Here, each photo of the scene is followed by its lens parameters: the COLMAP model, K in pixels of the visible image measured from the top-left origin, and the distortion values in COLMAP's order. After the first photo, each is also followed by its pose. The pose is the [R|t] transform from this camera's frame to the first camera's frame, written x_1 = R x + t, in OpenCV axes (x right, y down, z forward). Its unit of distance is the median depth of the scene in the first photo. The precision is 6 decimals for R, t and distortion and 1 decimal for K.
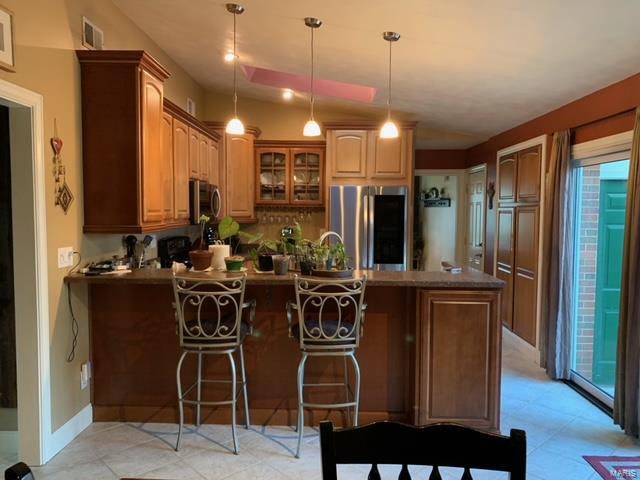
lens RADIAL K [[494.6, 0, 320.0], [0, 494.6, 240.0], [0, 0, 1]] dist [0.009859, 0.004447]
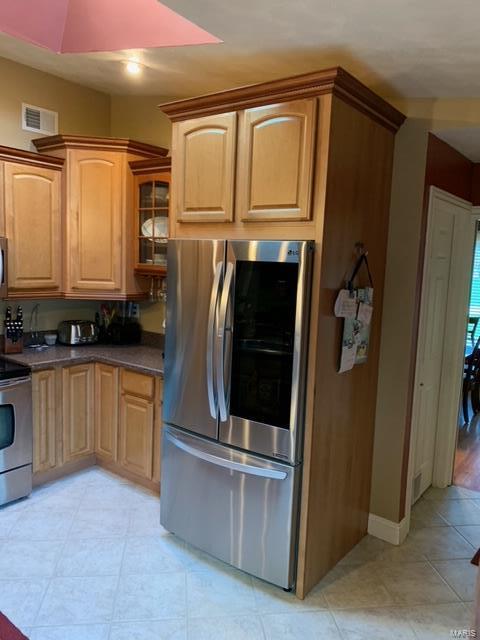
lens RADIAL K [[494.6, 0, 240.0], [0, 494.6, 320.0], [0, 0, 1]] dist [0.009859, 0.004447]
pose [[0.809259, 0.094014, -0.579880, 0.368309], [-0.066870, 0.995437, 0.068065, -0.067410], [0.583634, -0.016306, 0.811853, 0.640849]]
